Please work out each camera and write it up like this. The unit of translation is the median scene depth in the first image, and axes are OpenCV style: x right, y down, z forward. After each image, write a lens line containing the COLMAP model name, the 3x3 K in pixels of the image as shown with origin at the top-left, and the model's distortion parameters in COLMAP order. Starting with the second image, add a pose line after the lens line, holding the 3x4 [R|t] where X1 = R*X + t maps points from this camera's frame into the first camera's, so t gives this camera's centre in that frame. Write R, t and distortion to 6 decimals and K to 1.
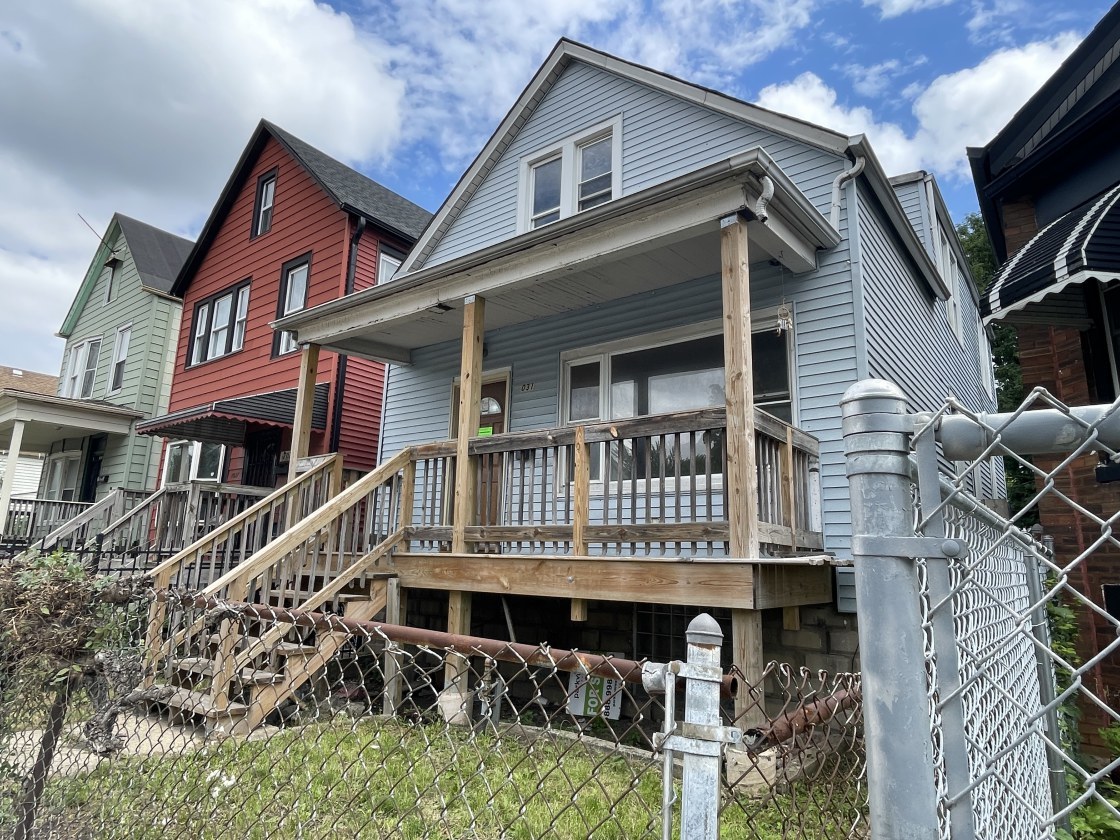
lens RADIAL K [[659.4, 0, 557.8], [0, 659.4, 418.3], [0, 0, 1]] dist [0.002925, -0.000910]
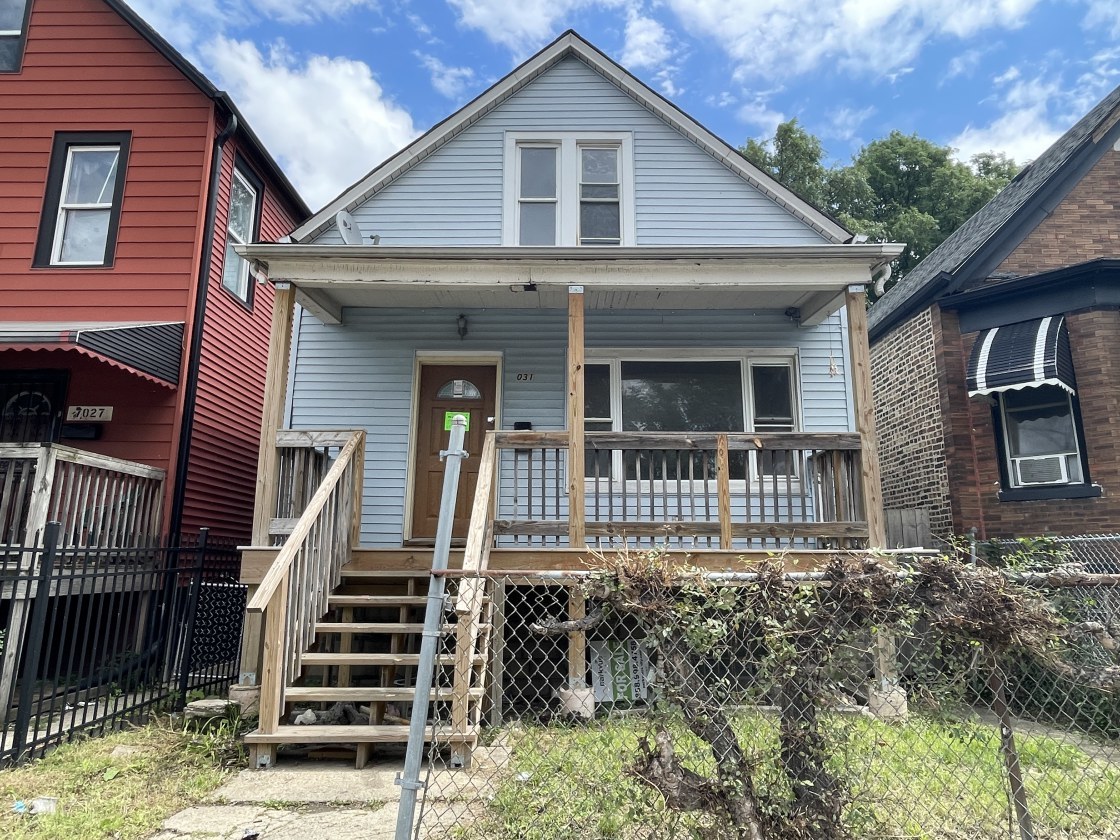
lens RADIAL K [[715.1, 0, 553.7], [0, 715.1, 415.8], [0, 0, 1]] dist [-0.004223, 0.005379]
pose [[0.805743, 0.103139, 0.583216, -0.755827], [-0.112440, 0.993450, -0.020346, 0.031361], [-0.581494, -0.049183, 0.812062, 0.149763]]
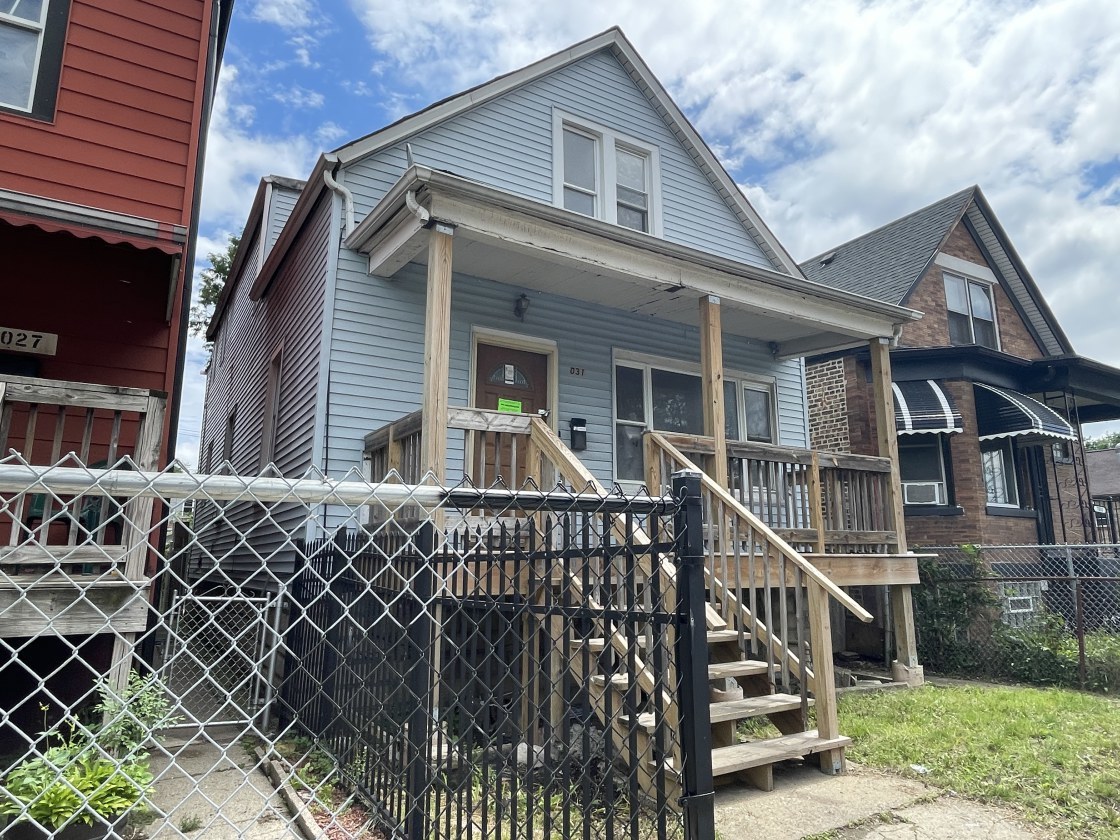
lens RADIAL K [[715.1, 0, 547.6], [0, 715.1, 421.6], [0, 0, 1]] dist [-0.004223, 0.005379]
pose [[0.378762, 0.154673, 0.912478, -1.184145], [-0.188208, 0.978206, -0.087690, 0.143246], [-0.906155, -0.138522, 0.399618, 0.766998]]
